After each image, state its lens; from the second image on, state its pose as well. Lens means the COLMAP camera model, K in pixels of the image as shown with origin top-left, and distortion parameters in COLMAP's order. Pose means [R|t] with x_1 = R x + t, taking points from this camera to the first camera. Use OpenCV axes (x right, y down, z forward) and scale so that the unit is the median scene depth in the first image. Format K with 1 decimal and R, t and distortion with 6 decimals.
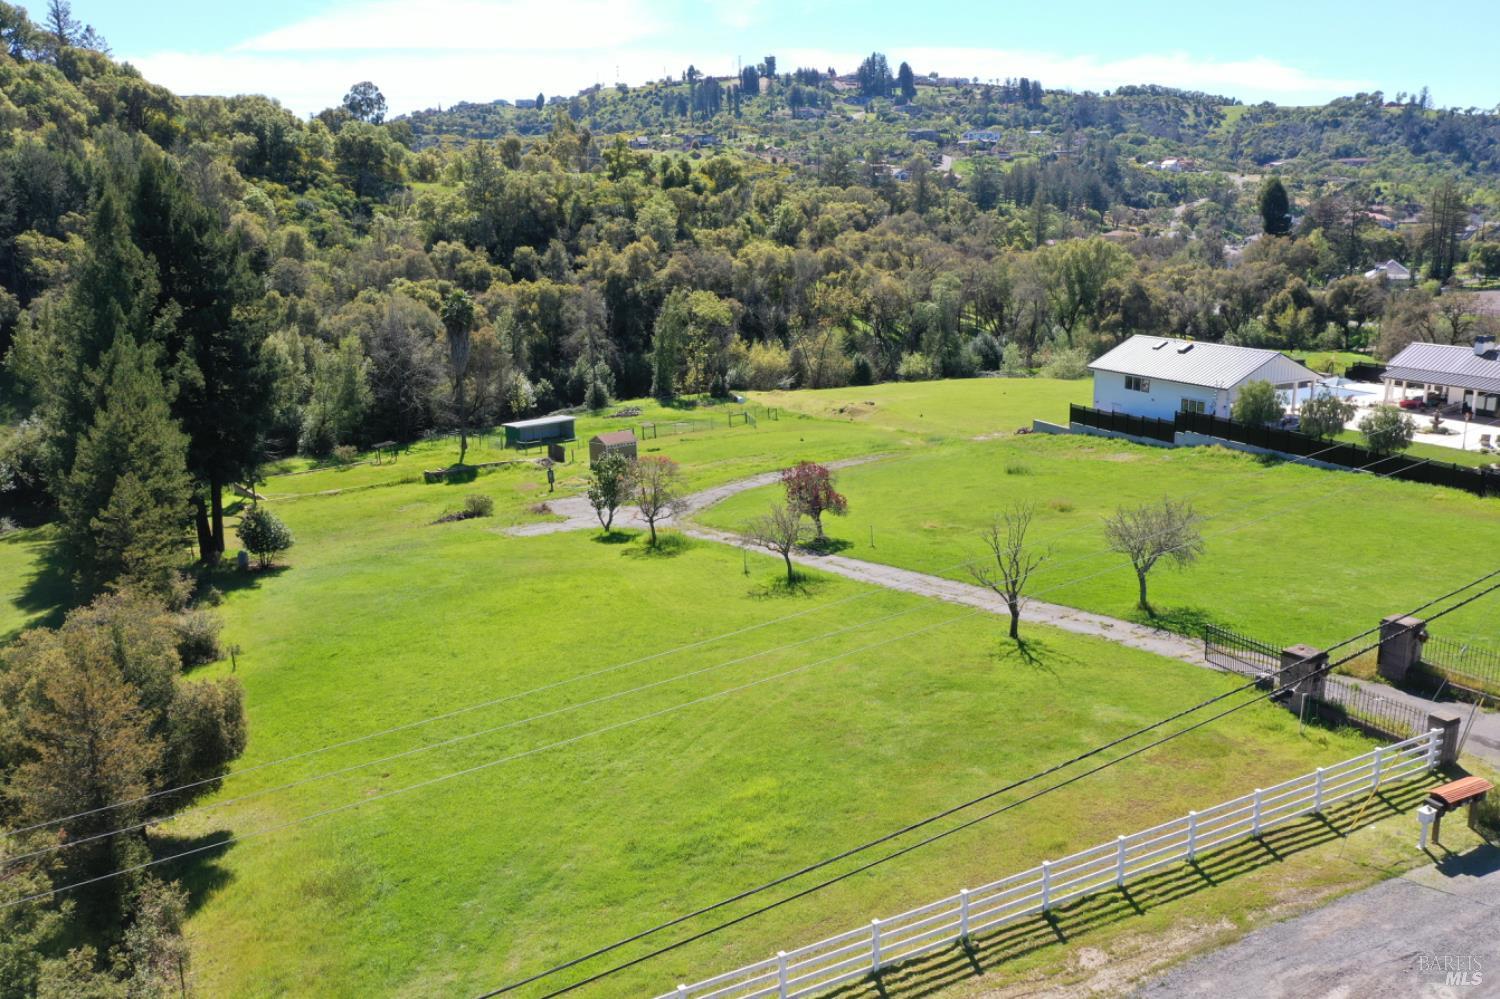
lens RADIAL K [[1208.4, 0, 749.6], [0, 1208.4, 497.2], [0, 0, 1]] dist [-0.002468, -0.004712]
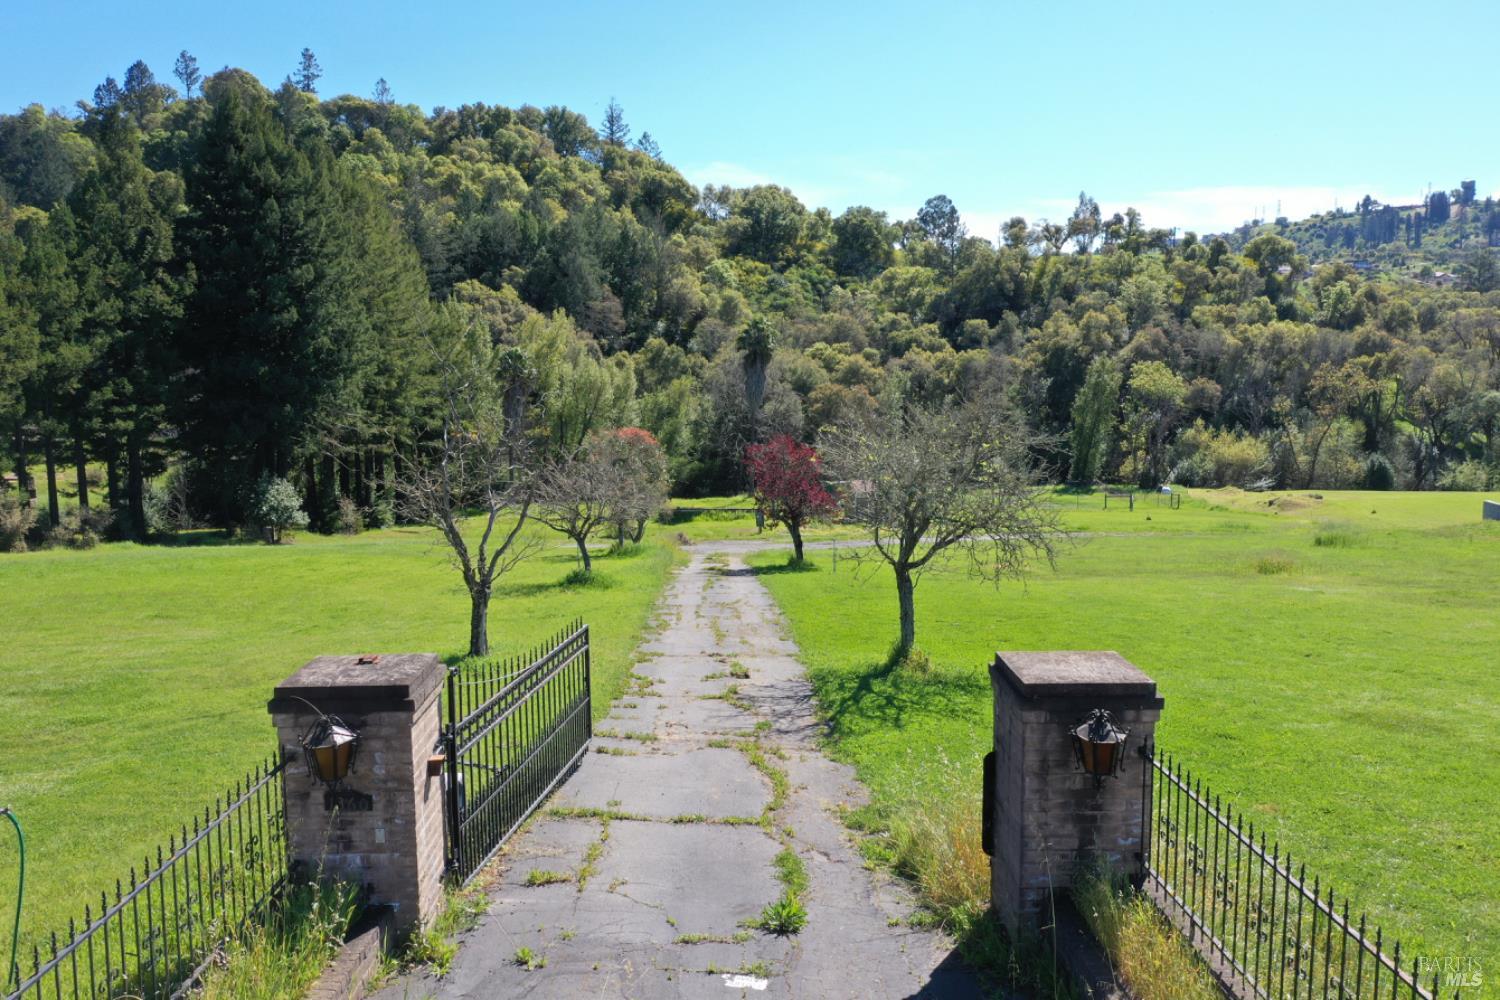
lens RADIAL K [[1208.4, 0, 749.1], [0, 1208.4, 496.8], [0, 0, 1]] dist [-0.002468, -0.004712]
pose [[0.864310, 0.072557, -0.497699, 0.114827], [-0.131220, 0.987799, -0.083872, 0.018769], [0.485541, 0.137800, 0.863285, 0.149539]]
